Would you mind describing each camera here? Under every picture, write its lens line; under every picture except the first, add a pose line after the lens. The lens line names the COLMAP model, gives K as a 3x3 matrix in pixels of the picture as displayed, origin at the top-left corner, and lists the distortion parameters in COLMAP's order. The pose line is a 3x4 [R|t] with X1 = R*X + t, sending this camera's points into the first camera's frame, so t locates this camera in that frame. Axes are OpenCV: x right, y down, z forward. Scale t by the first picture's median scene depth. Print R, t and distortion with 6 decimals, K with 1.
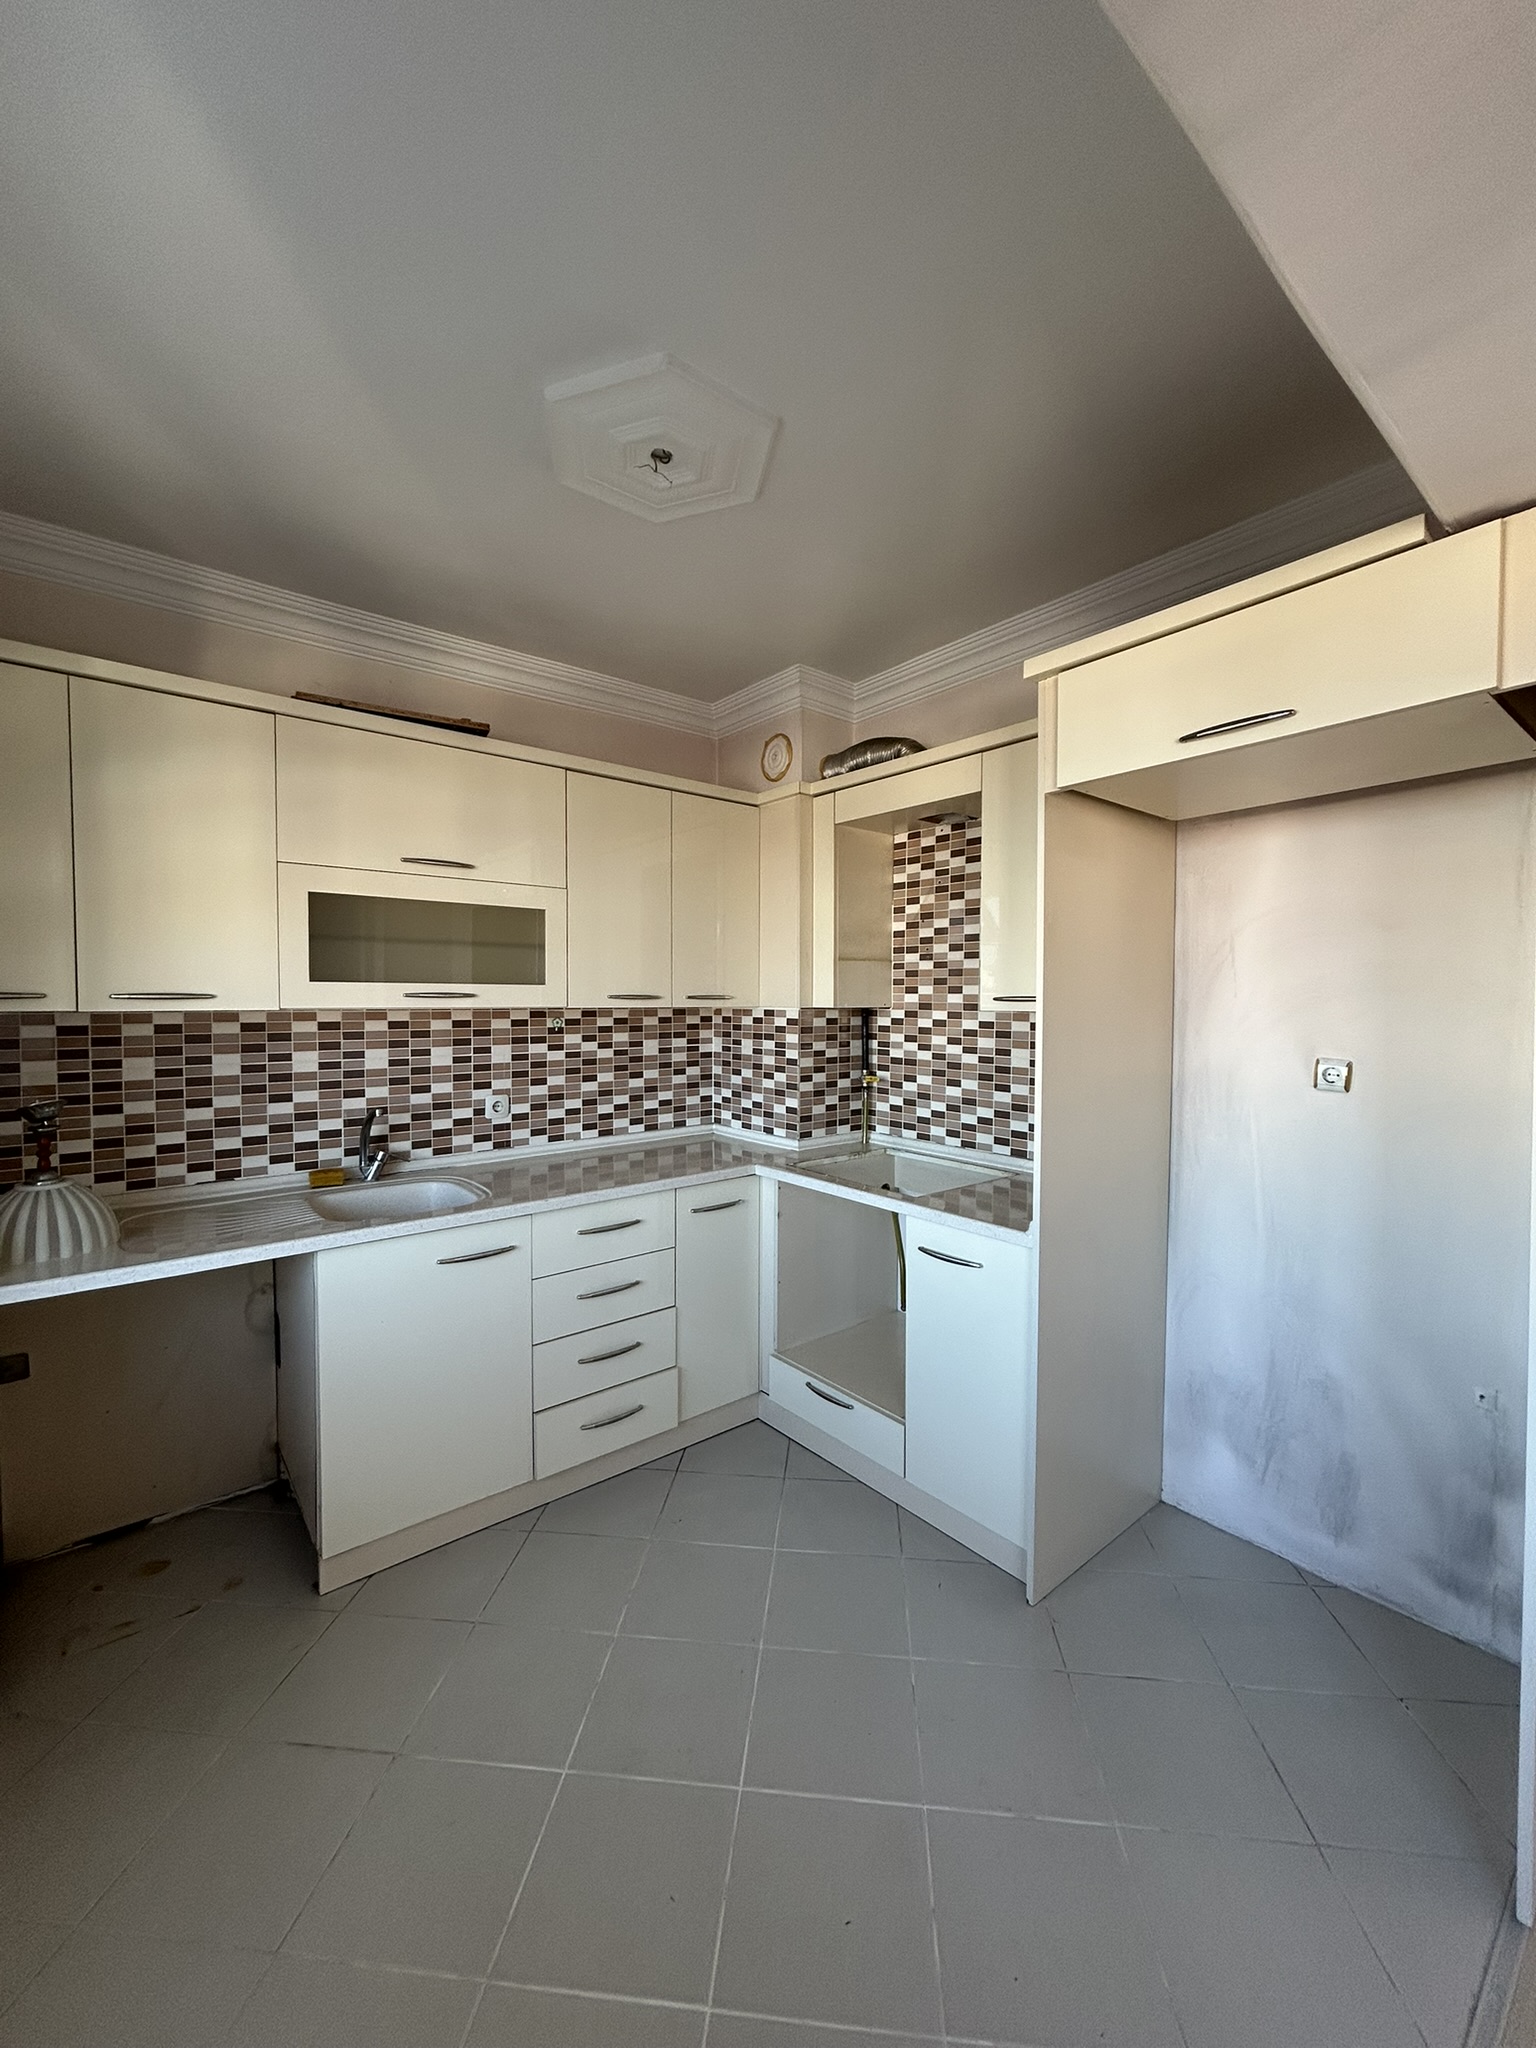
lens RADIAL K [[822.1, 0, 770.0], [0, 822.1, 1024.9], [0, 0, 1]] dist [-0.001709, 0.001003]
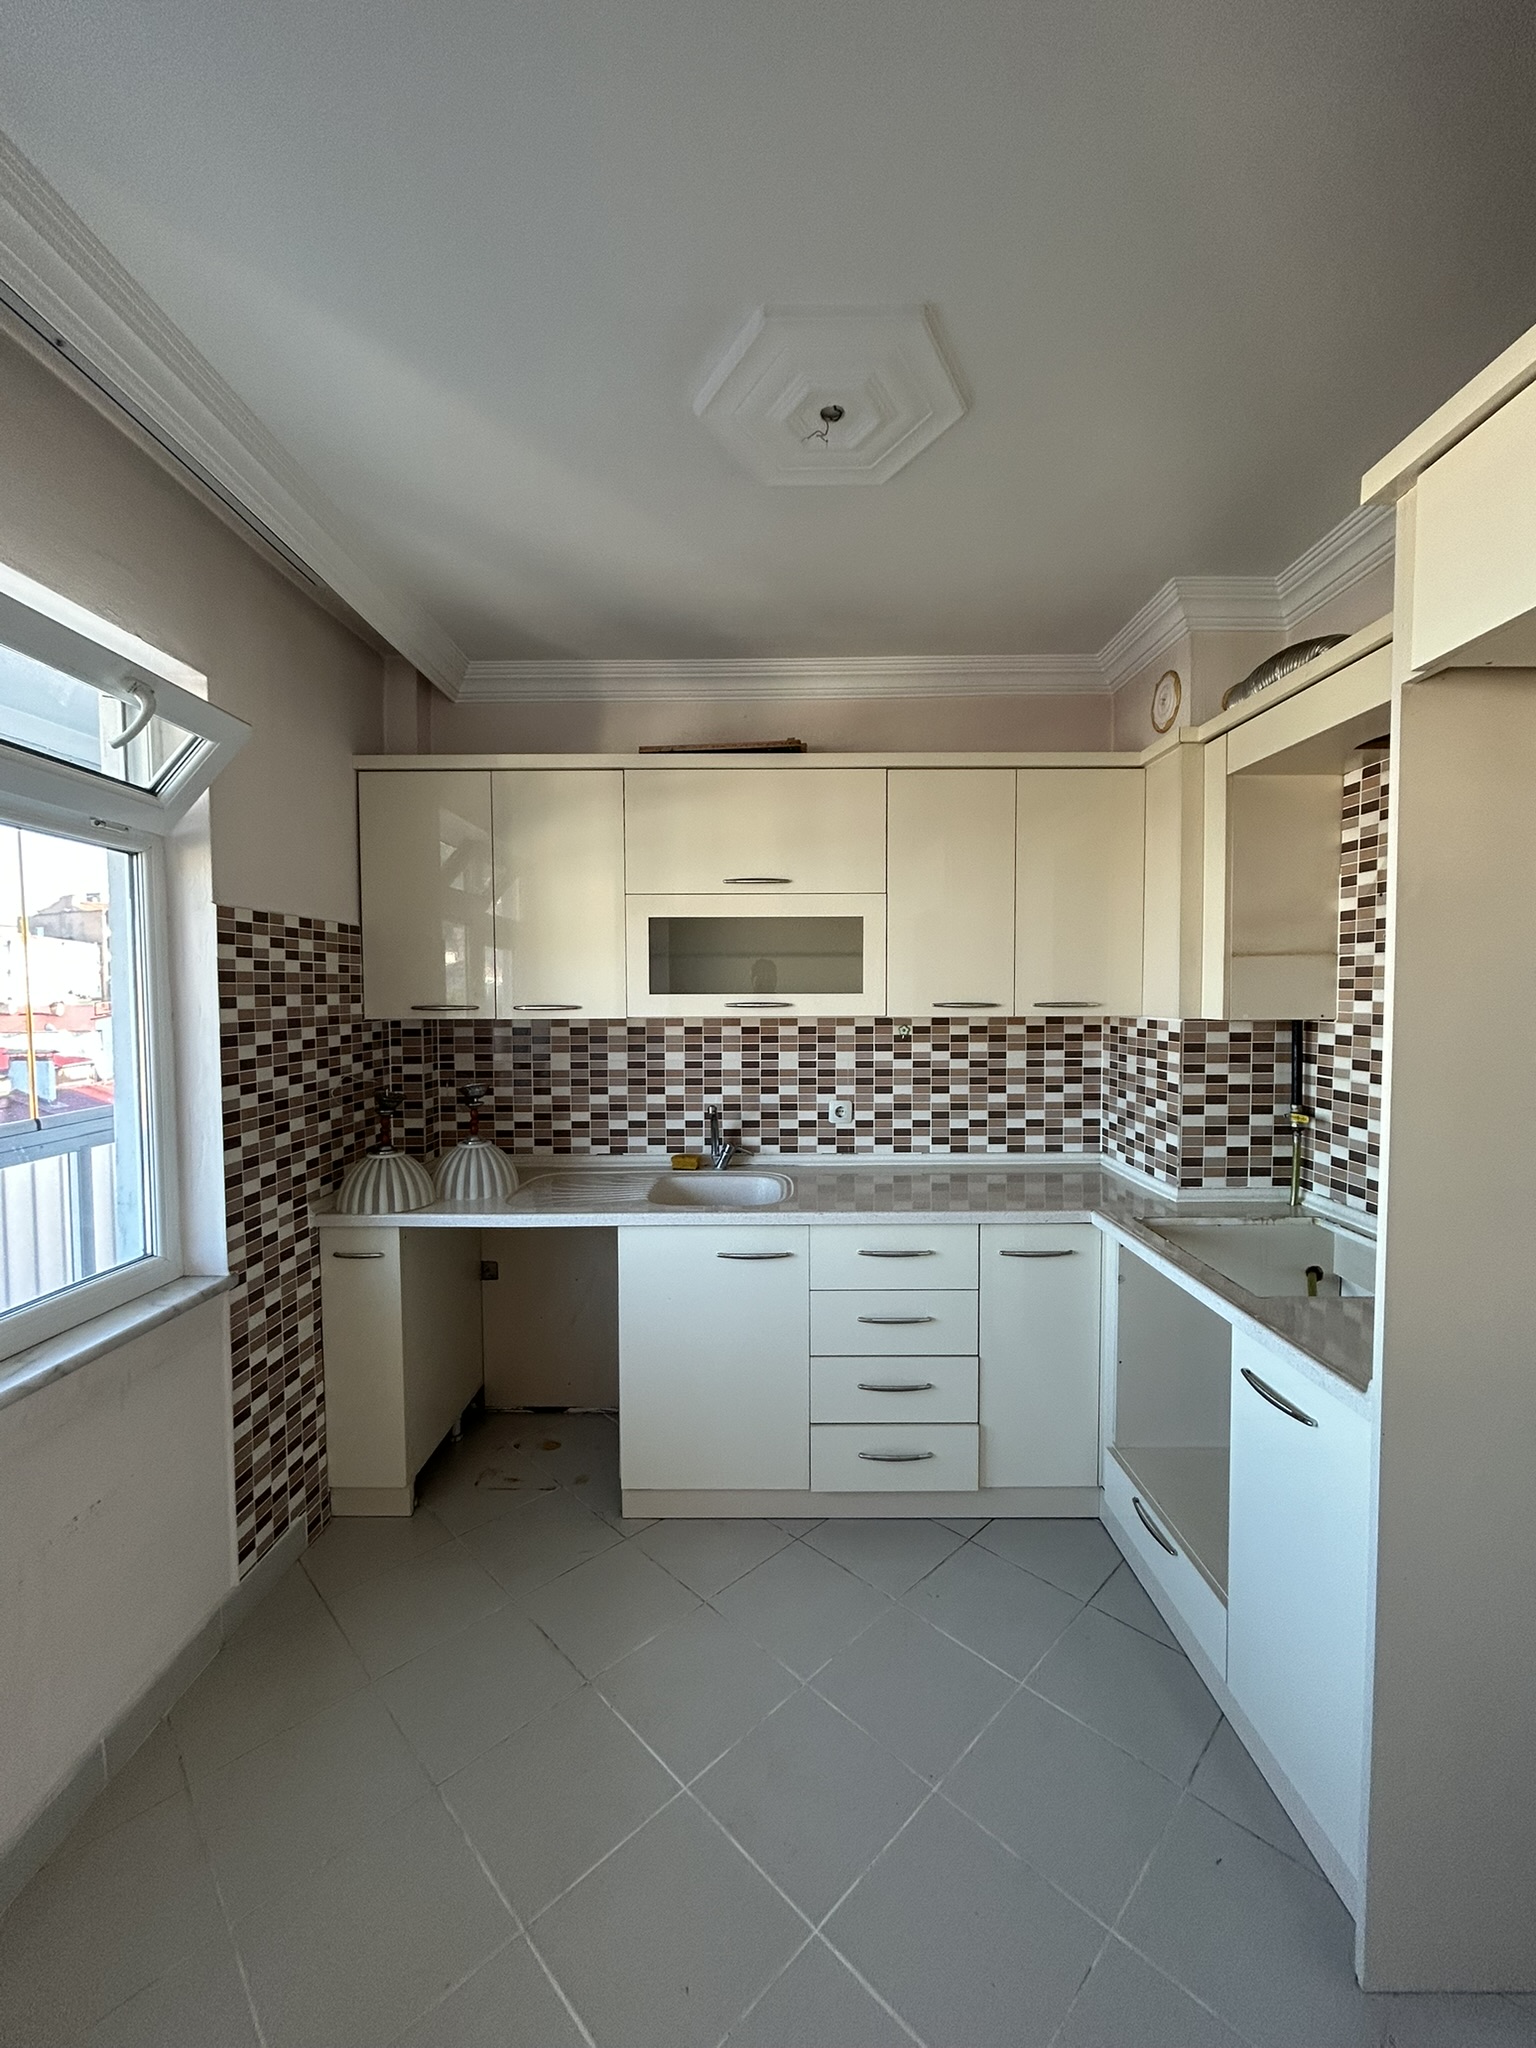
lens RADIAL K [[822.1, 0, 770.0], [0, 822.1, 1024.9], [0, 0, 1]] dist [-0.001709, 0.001003]
pose [[0.770937, 0.021194, -0.636558, 0.238903], [-0.015249, 0.999774, 0.014818, -0.021444], [0.636728, -0.001717, 0.771086, 0.155985]]
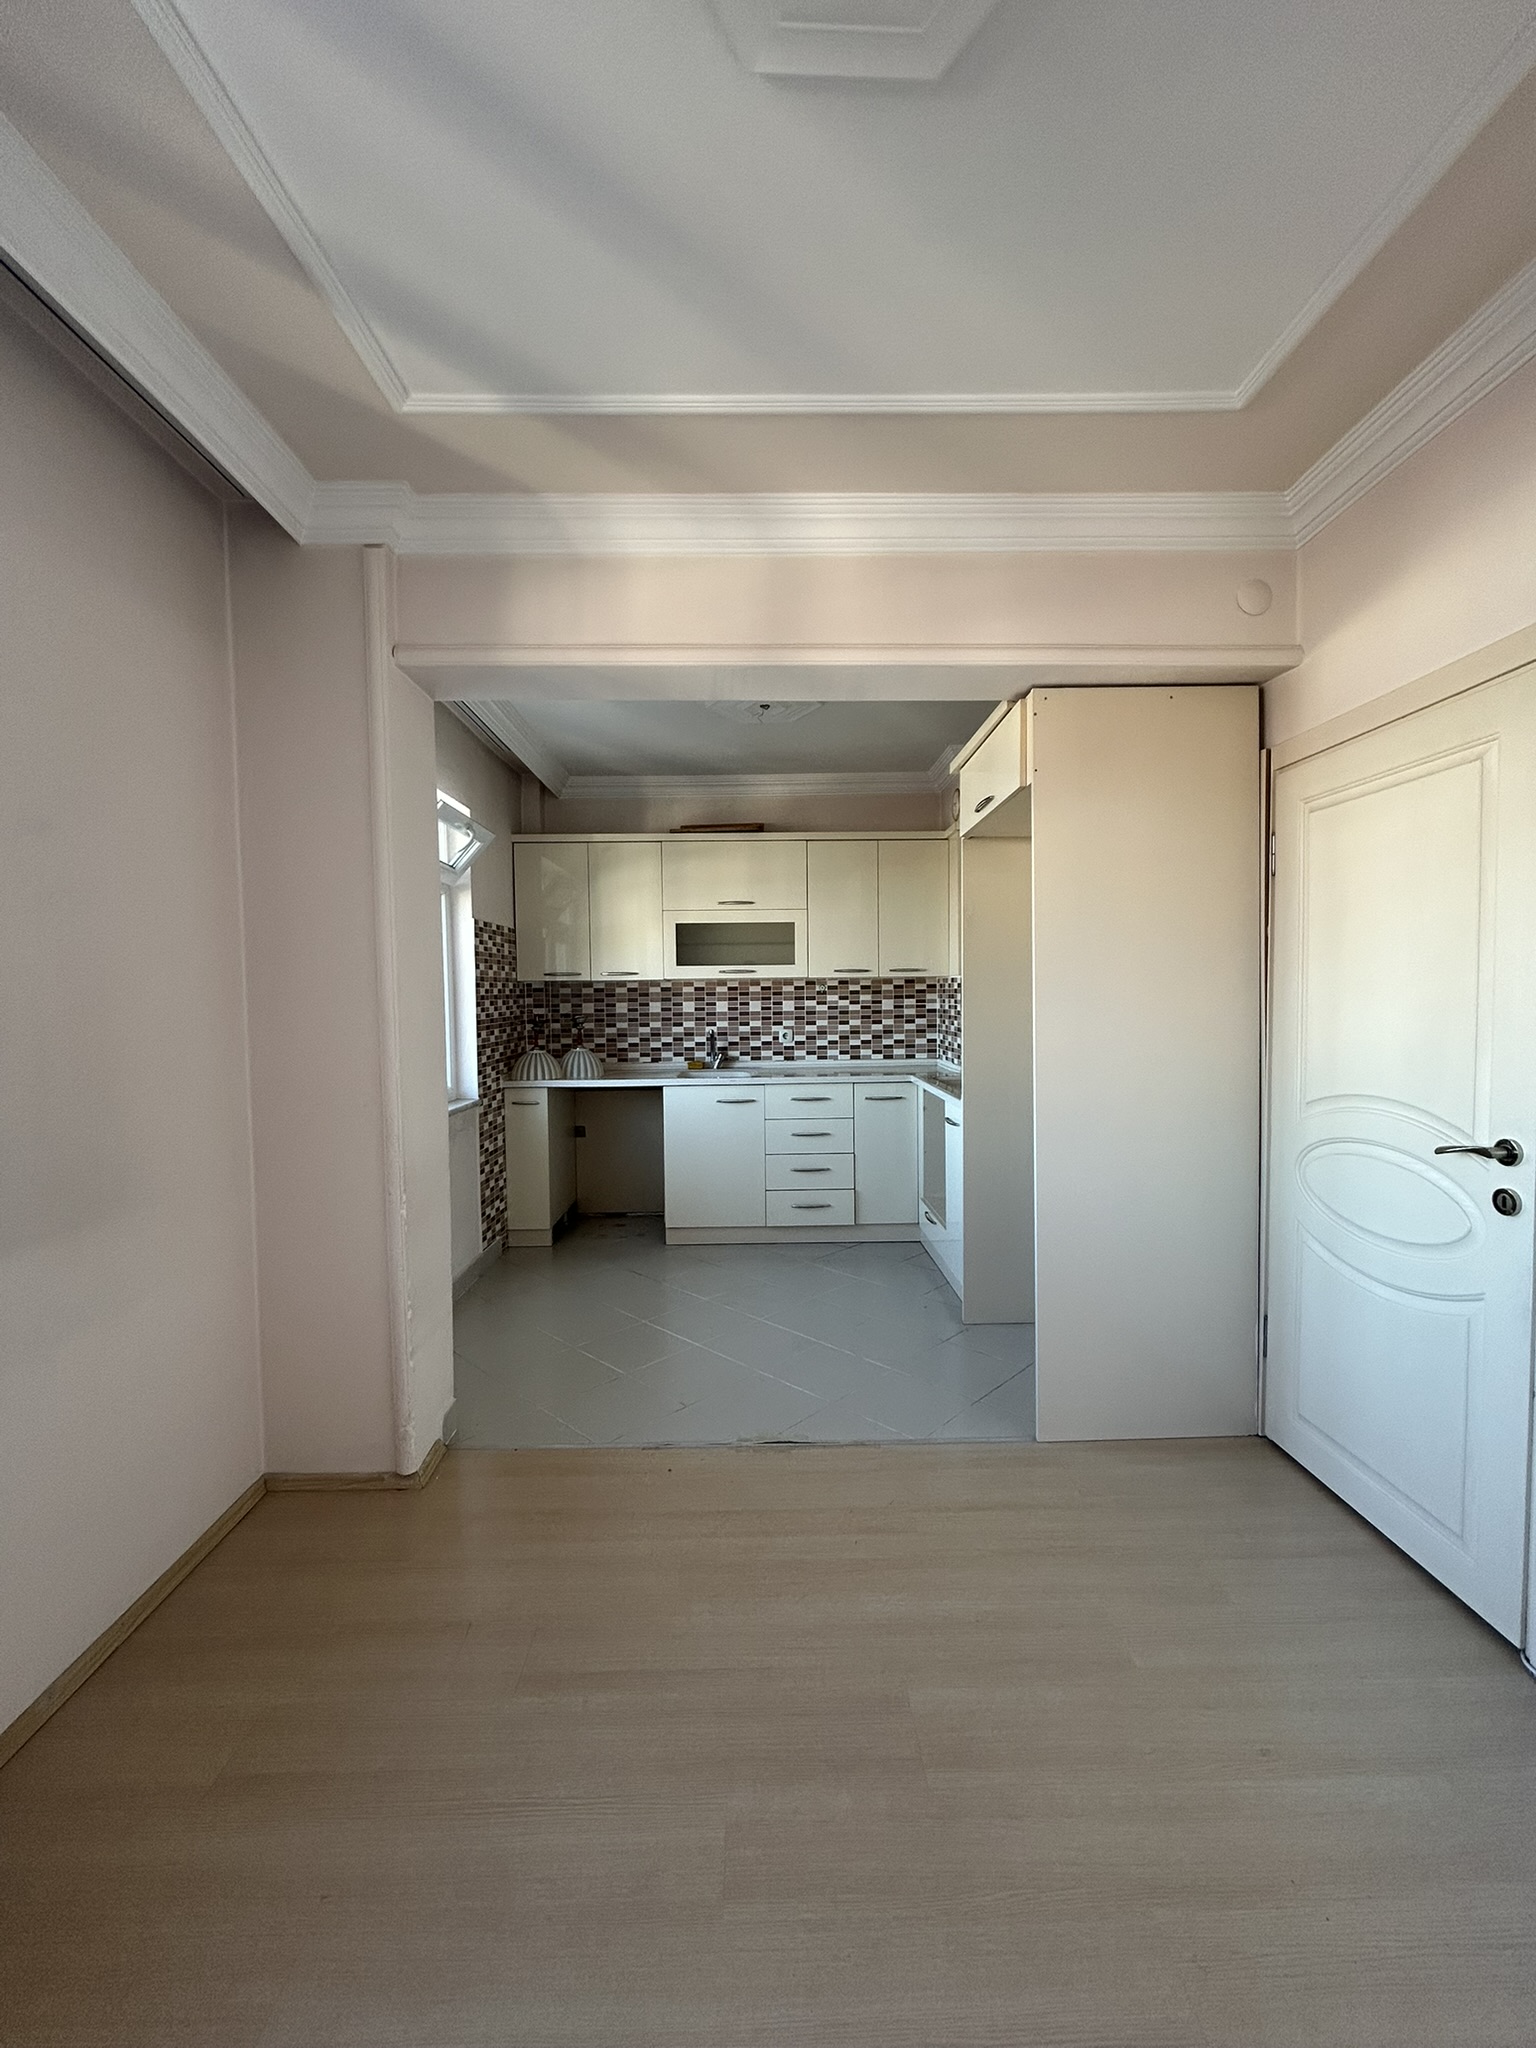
lens RADIAL K [[828.1, 0, 776.7], [0, 828.1, 1024.5], [0, 0, 1]] dist [-0.000696, 0.000165]
pose [[0.786538, 0.011335, -0.617438, 0.715636], [-0.006814, 0.999930, 0.009678, 0.056418], [0.617505, -0.003405, 0.786560, -0.381836]]
